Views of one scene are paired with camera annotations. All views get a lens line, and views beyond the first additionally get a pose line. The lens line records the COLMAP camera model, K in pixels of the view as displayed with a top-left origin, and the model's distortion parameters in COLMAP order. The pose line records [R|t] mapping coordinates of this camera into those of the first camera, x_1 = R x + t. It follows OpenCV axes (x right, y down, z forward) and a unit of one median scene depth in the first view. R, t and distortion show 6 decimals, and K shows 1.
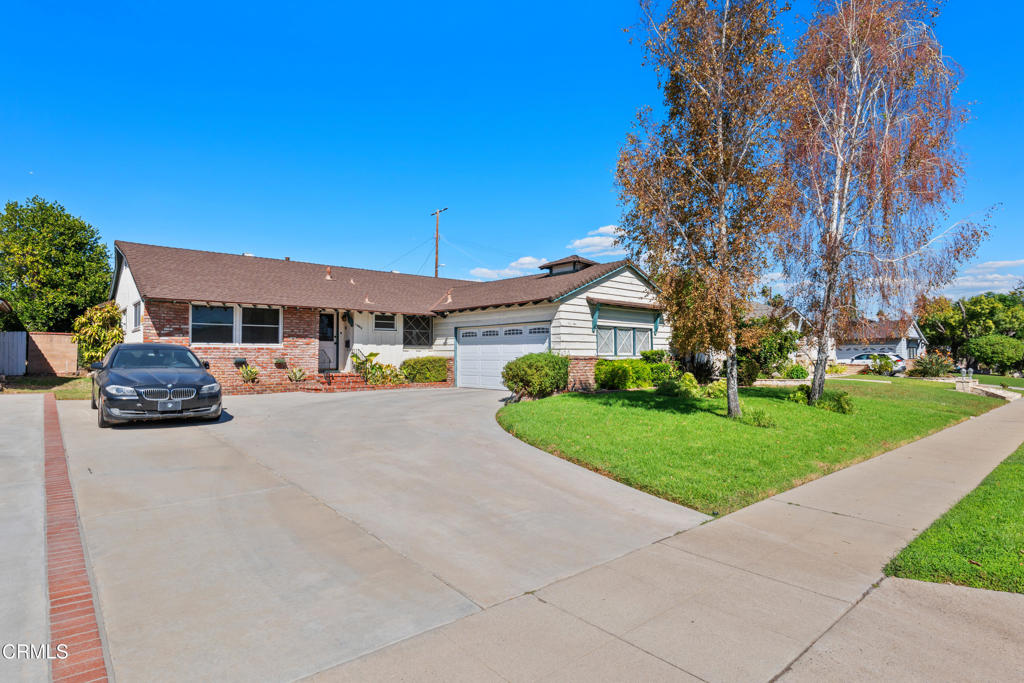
lens RADIAL K [[536.0, 0, 512.5], [0, 536.0, 340.2], [0, 0, 1]] dist [-0.005038, -0.000622]
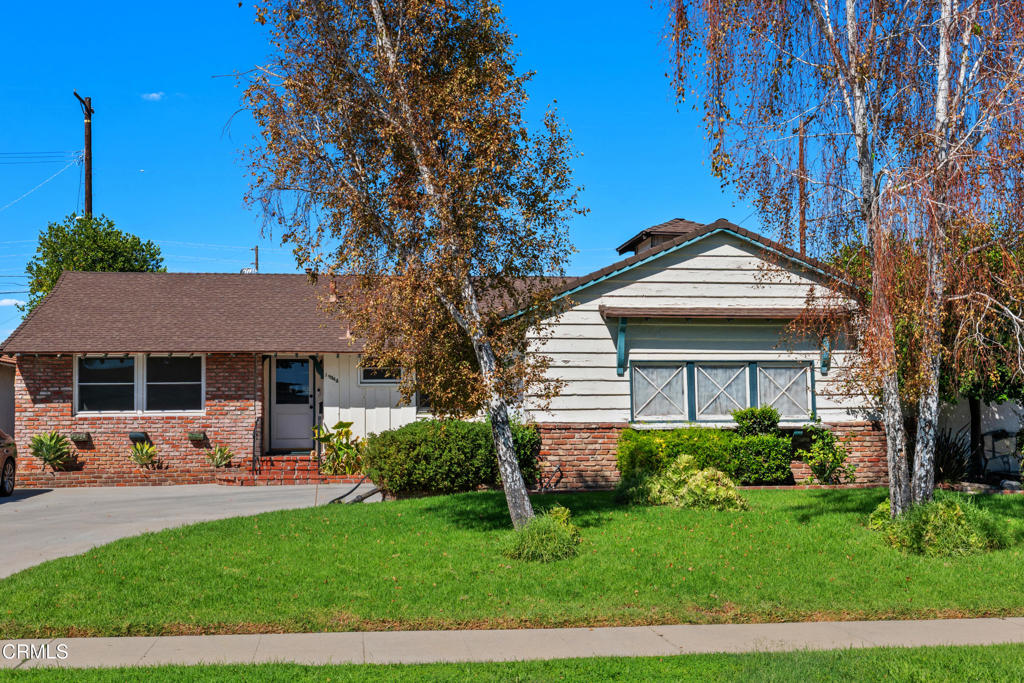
lens RADIAL K [[1174.6, 0, 512.0], [0, 1174.6, 343.4], [0, 0, 1]] dist [0.096141, 0.000000]
pose [[0.814125, -0.050527, -0.578487, 0.711325], [0.023965, 0.998282, -0.053467, 0.011966], [0.580195, 0.029665, 0.813937, 0.039124]]
